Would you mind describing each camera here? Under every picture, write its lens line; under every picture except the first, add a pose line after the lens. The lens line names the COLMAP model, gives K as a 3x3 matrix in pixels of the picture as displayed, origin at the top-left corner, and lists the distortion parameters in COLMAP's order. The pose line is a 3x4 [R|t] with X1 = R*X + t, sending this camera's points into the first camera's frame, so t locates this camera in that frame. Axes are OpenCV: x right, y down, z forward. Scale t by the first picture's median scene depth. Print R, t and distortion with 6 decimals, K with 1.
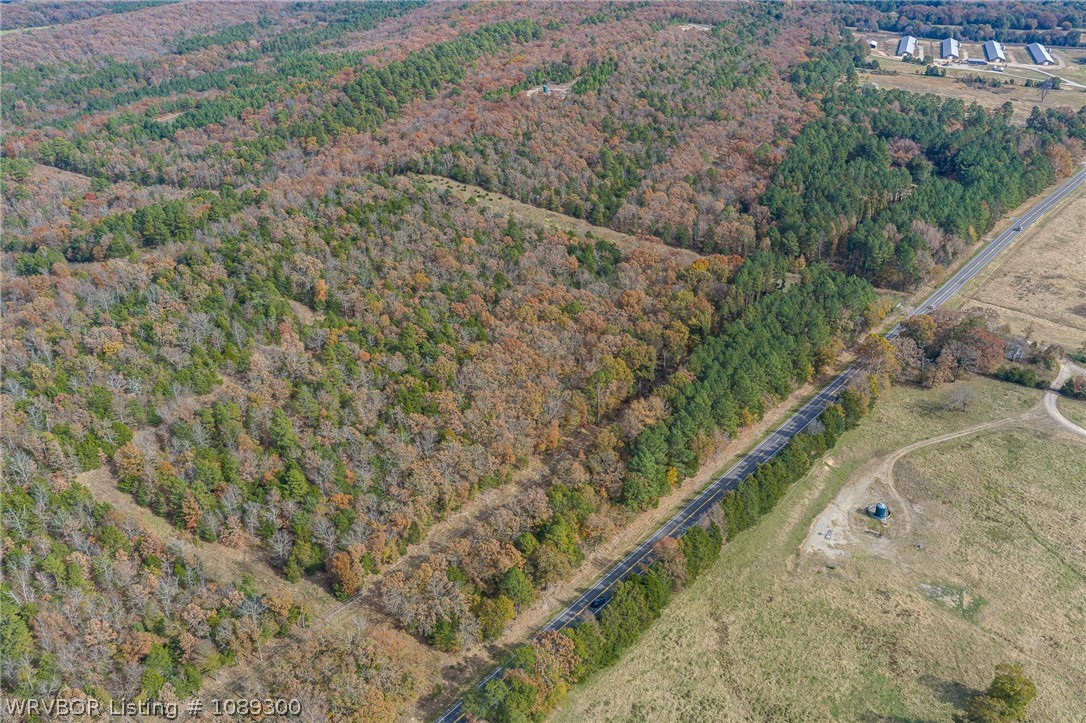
lens RADIAL K [[897.0, 0, 547.5], [0, 897.0, 362.9], [0, 0, 1]] dist [0.016395, -0.020188]
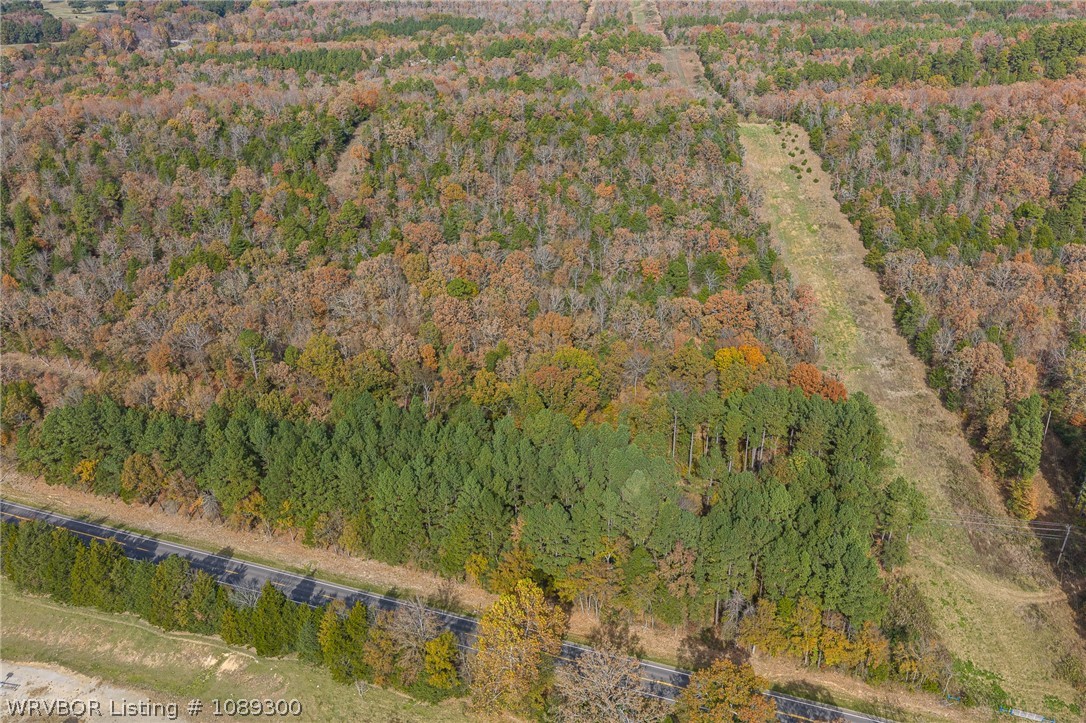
lens RADIAL K [[897.0, 0, 541.8], [0, 897.0, 363.0], [0, 0, 1]] dist [0.016395, -0.020188]
pose [[0.353946, 0.453092, -0.818187, 0.714549], [-0.419497, 0.858793, 0.294105, -0.268639], [0.835910, 0.239130, 0.494037, 0.828234]]
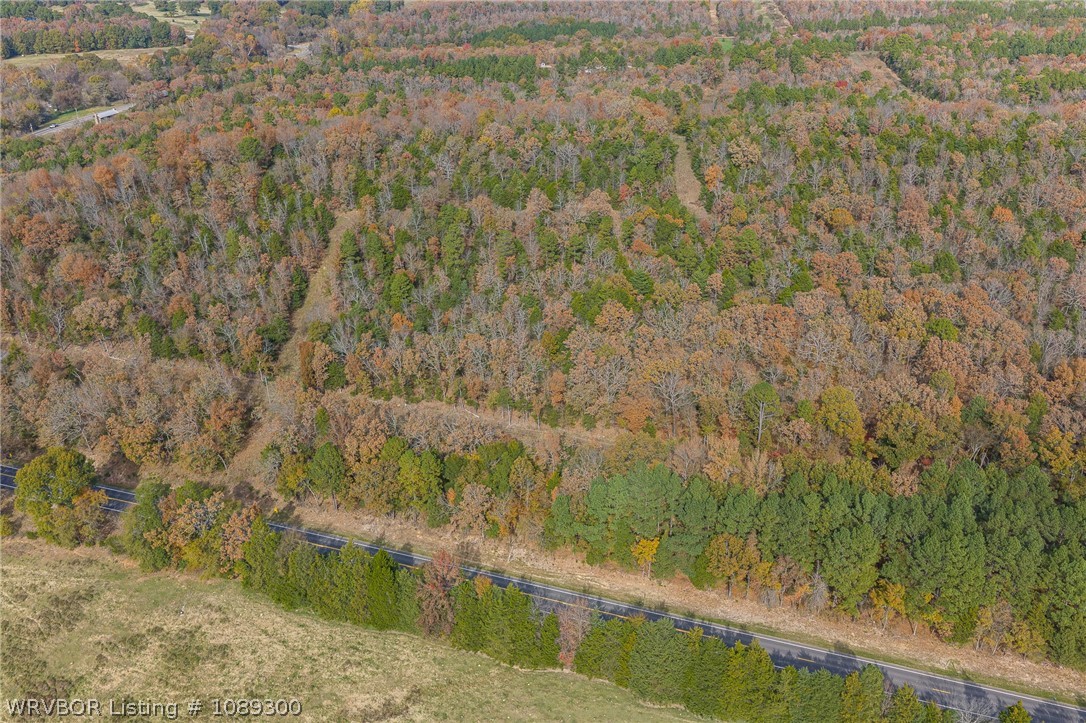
lens RADIAL K [[897.0, 0, 543.2], [0, 897.0, 362.0], [0, 0, 1]] dist [0.016395, -0.020188]
pose [[0.363307, 0.450263, -0.815641, 0.495724], [-0.418493, 0.861040, 0.288917, -0.117962], [0.832389, 0.236375, 0.501254, 0.536143]]
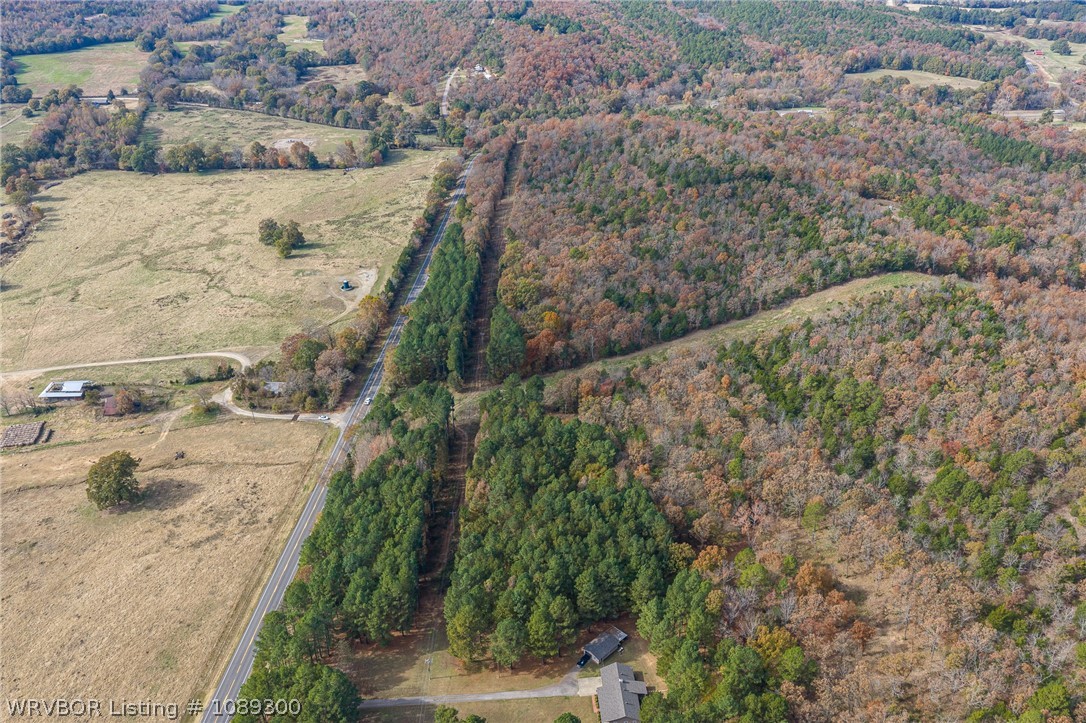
lens RADIAL K [[897.0, 0, 547.4], [0, 897.0, 365.6], [0, 0, 1]] dist [0.016395, -0.020188]
pose [[-0.792645, 0.307686, -0.526349, 0.954963], [-0.261127, 0.608796, 0.749120, -1.104225], [0.550933, 0.731230, -0.402214, 1.874009]]
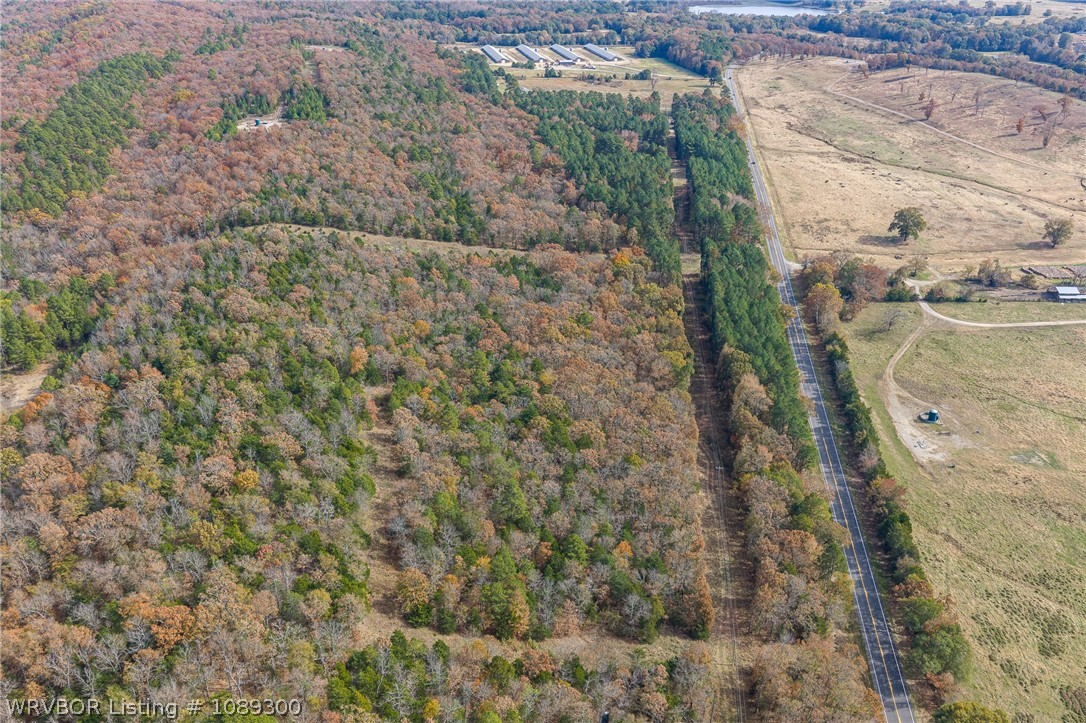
lens RADIAL K [[897.0, 0, 542.2], [0, 897.0, 357.3], [0, 0, 1]] dist [0.016395, -0.020188]
pose [[0.843783, -0.232512, 0.483703, -0.578763], [0.244008, 0.968943, 0.040112, -0.080751], [-0.478007, 0.084182, 0.874313, 0.160242]]
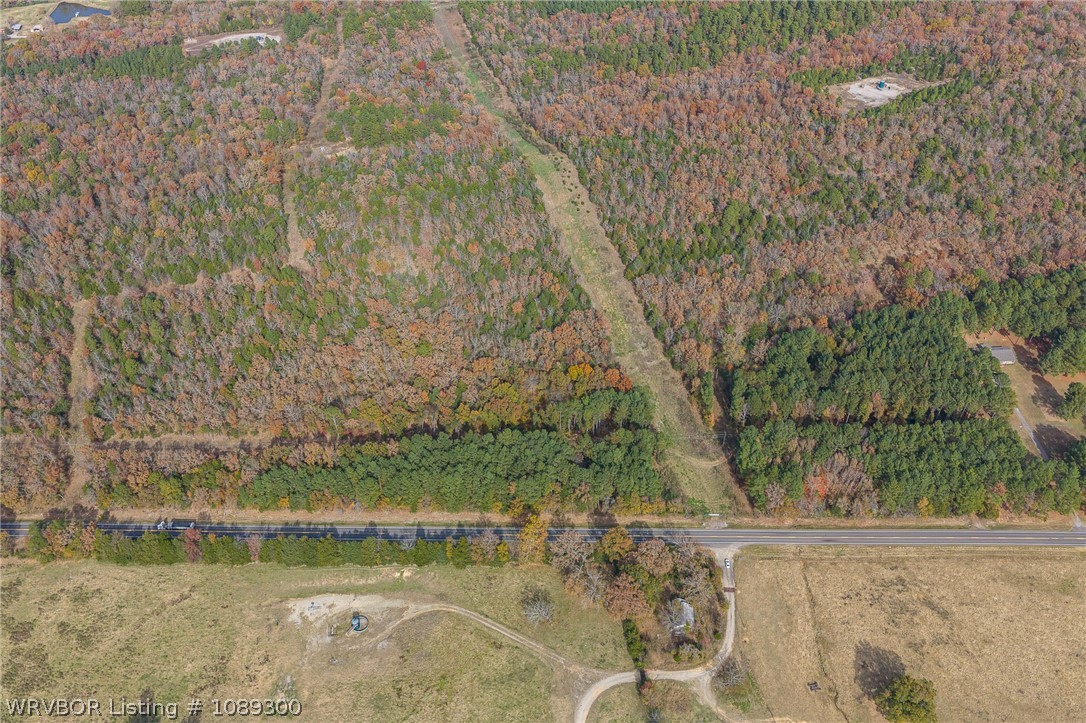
lens RADIAL K [[897.0, 0, 541.0], [0, 897.0, 365.9], [0, 0, 1]] dist [0.016395, -0.020188]
pose [[0.634785, 0.540259, -0.552421, 0.935839], [-0.359353, 0.839327, 0.407916, -0.682449], [0.684042, -0.060425, 0.726936, 0.239319]]
